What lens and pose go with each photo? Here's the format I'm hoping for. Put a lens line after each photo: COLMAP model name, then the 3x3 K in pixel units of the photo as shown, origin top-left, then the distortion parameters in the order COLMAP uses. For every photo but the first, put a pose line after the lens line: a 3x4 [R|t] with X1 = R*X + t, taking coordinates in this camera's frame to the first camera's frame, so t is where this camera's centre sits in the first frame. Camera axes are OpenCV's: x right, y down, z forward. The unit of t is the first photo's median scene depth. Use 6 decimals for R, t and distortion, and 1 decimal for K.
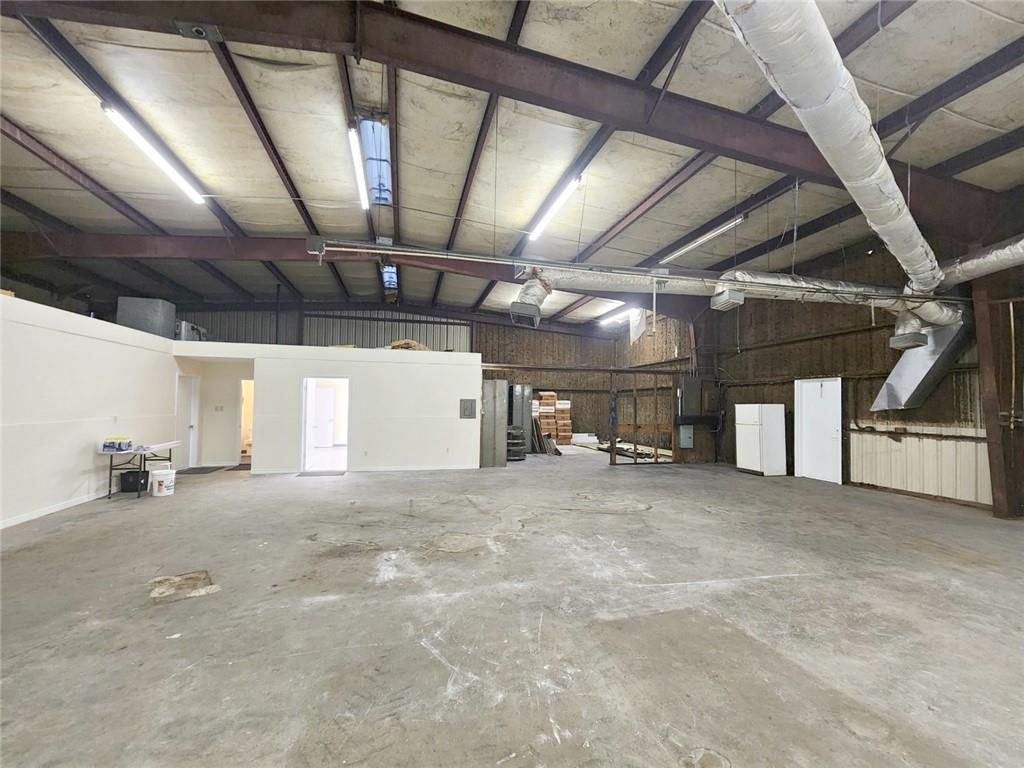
lens RADIAL K [[428.0, 0, 510.9], [0, 428.0, 390.1], [0, 0, 1]] dist [-0.001587, -0.000384]
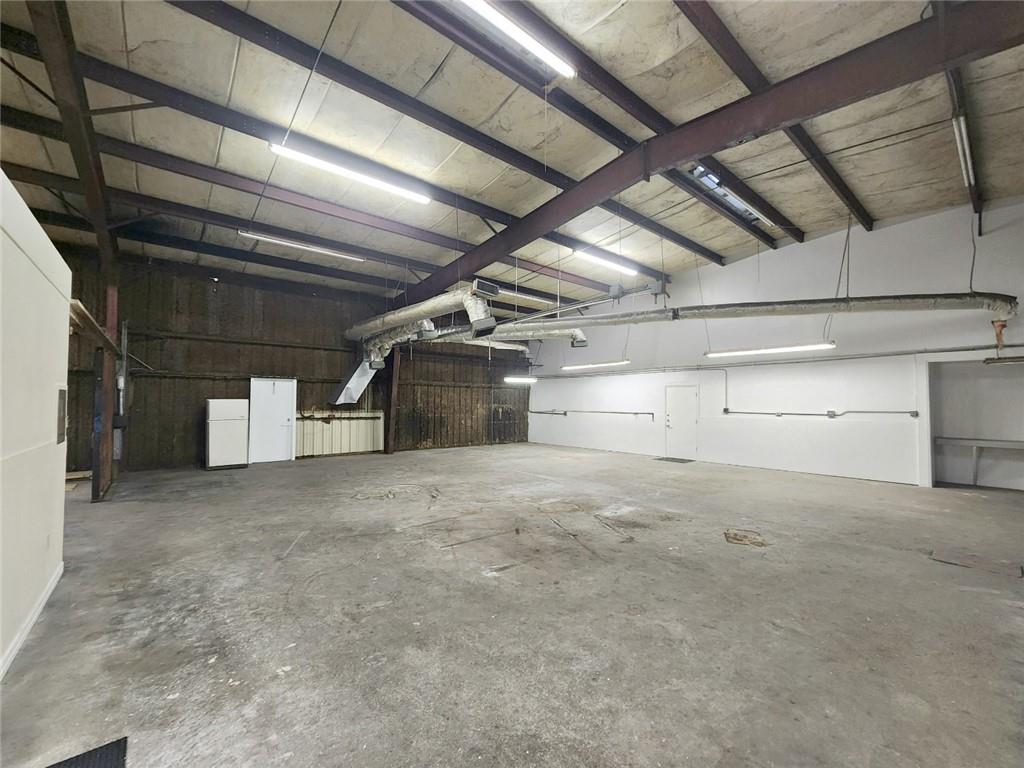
lens RADIAL K [[422.8, 0, 513.3], [0, 422.8, 389.7], [0, 0, 1]] dist [-0.000788, -0.000309]
pose [[-0.437736, 0.013912, 0.898996, -0.913813], [-0.041128, 0.998524, -0.035479, 0.027330], [-0.898163, -0.052504, -0.436517, 1.247634]]
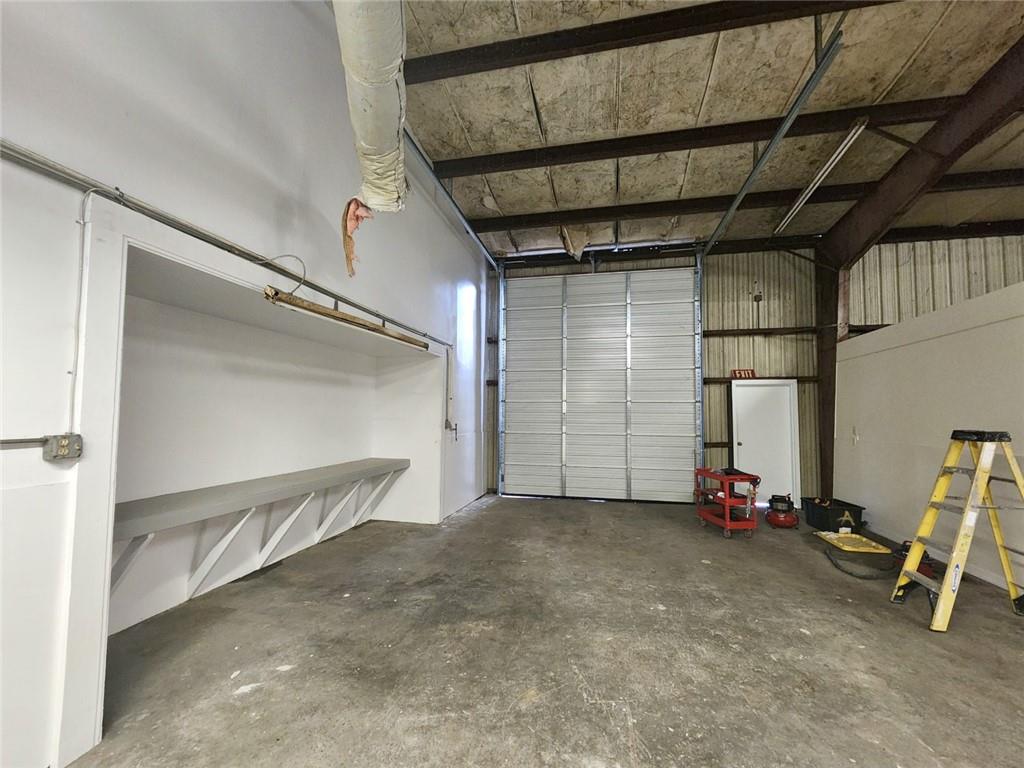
lens RADIAL K [[428.0, 0, 510.9], [0, 428.0, 390.1], [0, 0, 1]] dist [-0.001587, -0.000384]
pose [[-0.453008, -0.065285, -0.889113, -0.190854], [0.017820, 0.996453, -0.082246, -0.003549], [0.891328, -0.053102, -0.450238, 0.033967]]
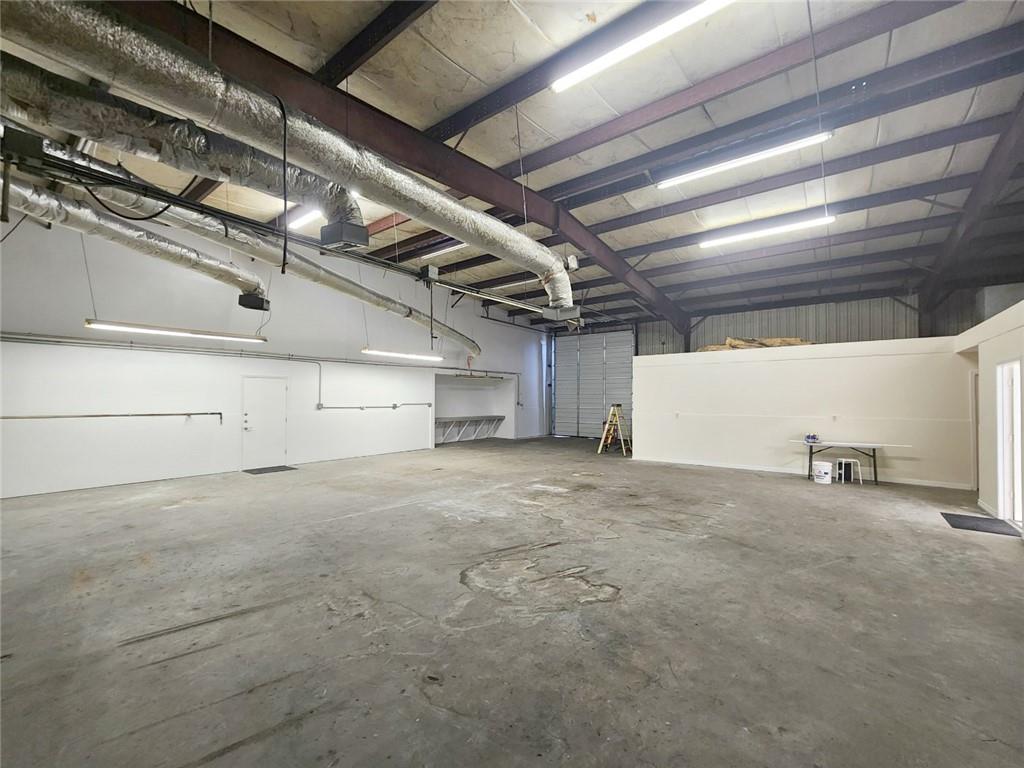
lens RADIAL K [[422.8, 0, 513.3], [0, 422.8, 389.7], [0, 0, 1]] dist [-0.000788, -0.000309]
pose [[-0.787715, -0.026430, -0.615473, 0.619533], [0.007750, 0.998575, -0.052799, 0.044878], [0.615991, -0.046360, -0.786388, 1.474825]]
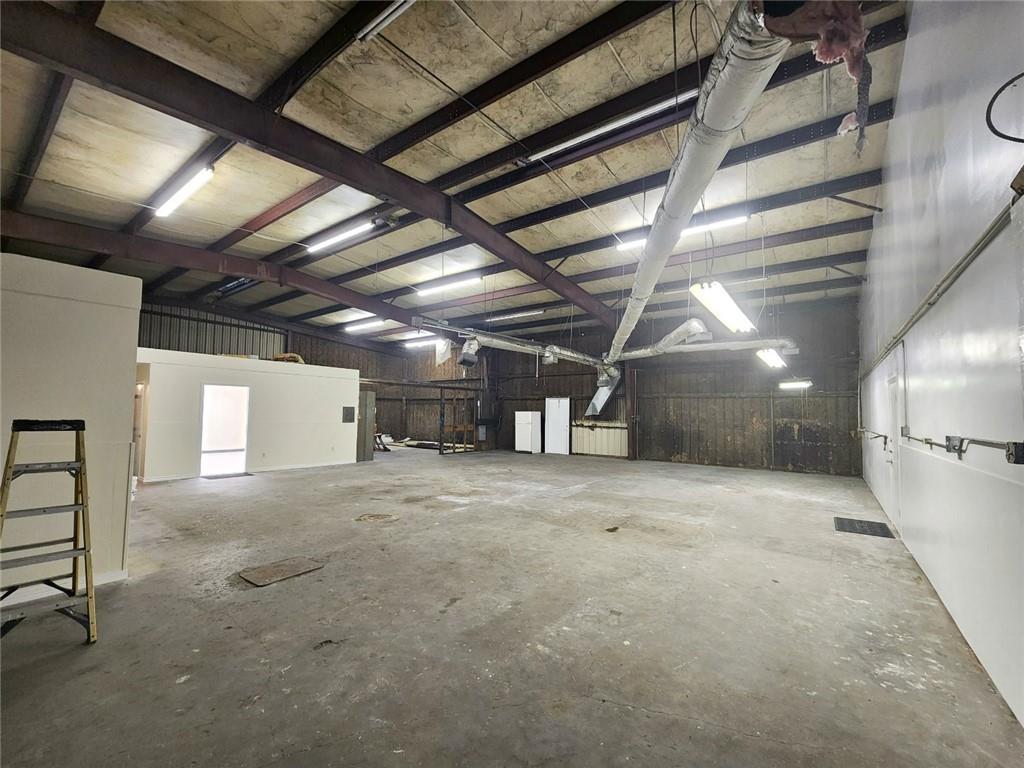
lens RADIAL K [[422.8, 0, 513.3], [0, 422.8, 389.7], [0, 0, 1]] dist [-0.000788, -0.000309]
pose [[0.771092, 0.035459, 0.635735, -0.783948], [-0.028018, 0.999371, -0.021759, -0.023121], [-0.636107, -0.001034, 0.771601, -0.365315]]
